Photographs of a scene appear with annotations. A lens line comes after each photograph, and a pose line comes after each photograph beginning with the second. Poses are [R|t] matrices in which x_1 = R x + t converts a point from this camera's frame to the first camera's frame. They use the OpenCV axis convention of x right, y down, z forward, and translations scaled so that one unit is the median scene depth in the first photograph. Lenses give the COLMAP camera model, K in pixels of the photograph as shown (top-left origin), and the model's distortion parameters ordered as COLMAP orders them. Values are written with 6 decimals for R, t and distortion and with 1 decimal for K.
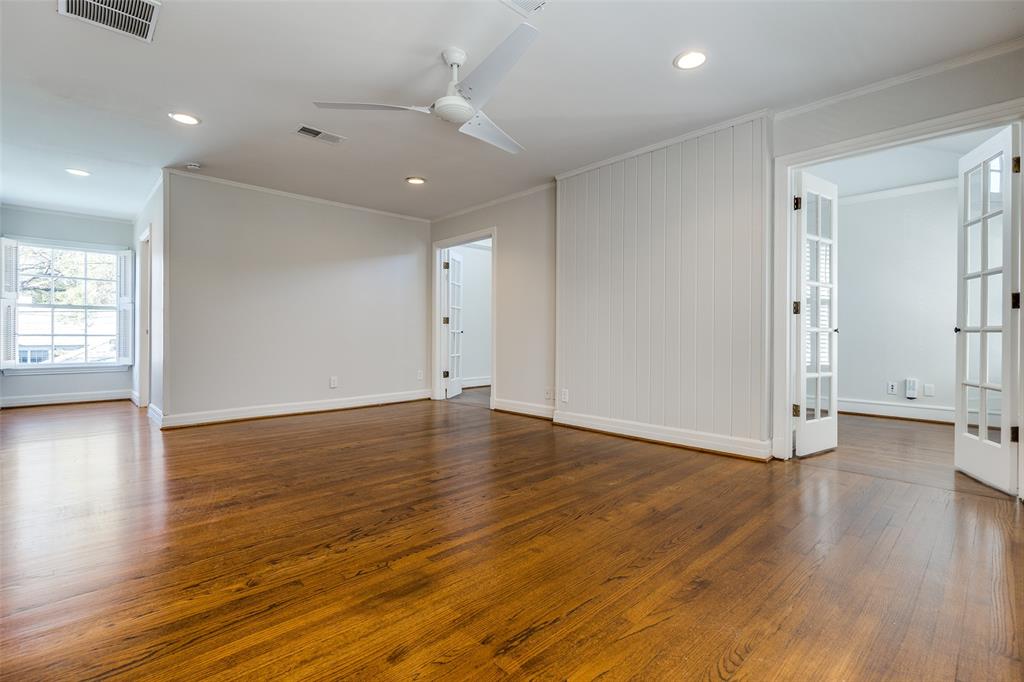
lens RADIAL K [[469.0, 0, 512.8], [0, 469.0, 338.8], [0, 0, 1]] dist [-0.004906, 0.001422]
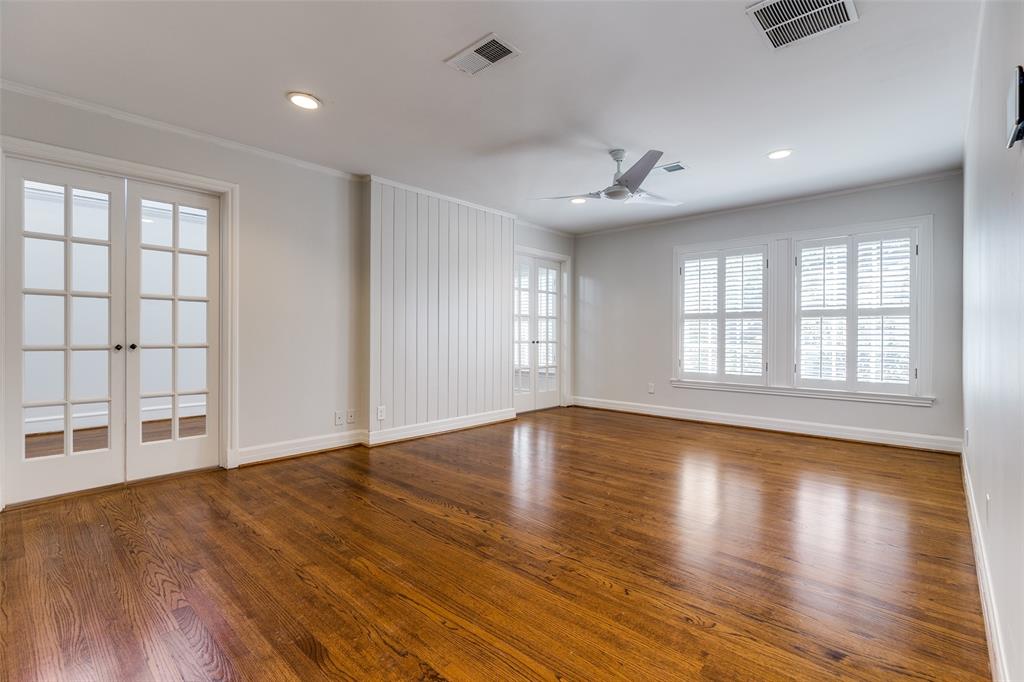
lens RADIAL K [[469.0, 0, 520.7], [0, 469.0, 335.8], [0, 0, 1]] dist [-0.004906, 0.001422]
pose [[-0.064421, 0.009883, 0.997874, -1.296542], [0.008189, 0.999923, -0.009374, -0.034569], [-0.997889, 0.007567, -0.064497, 1.202631]]
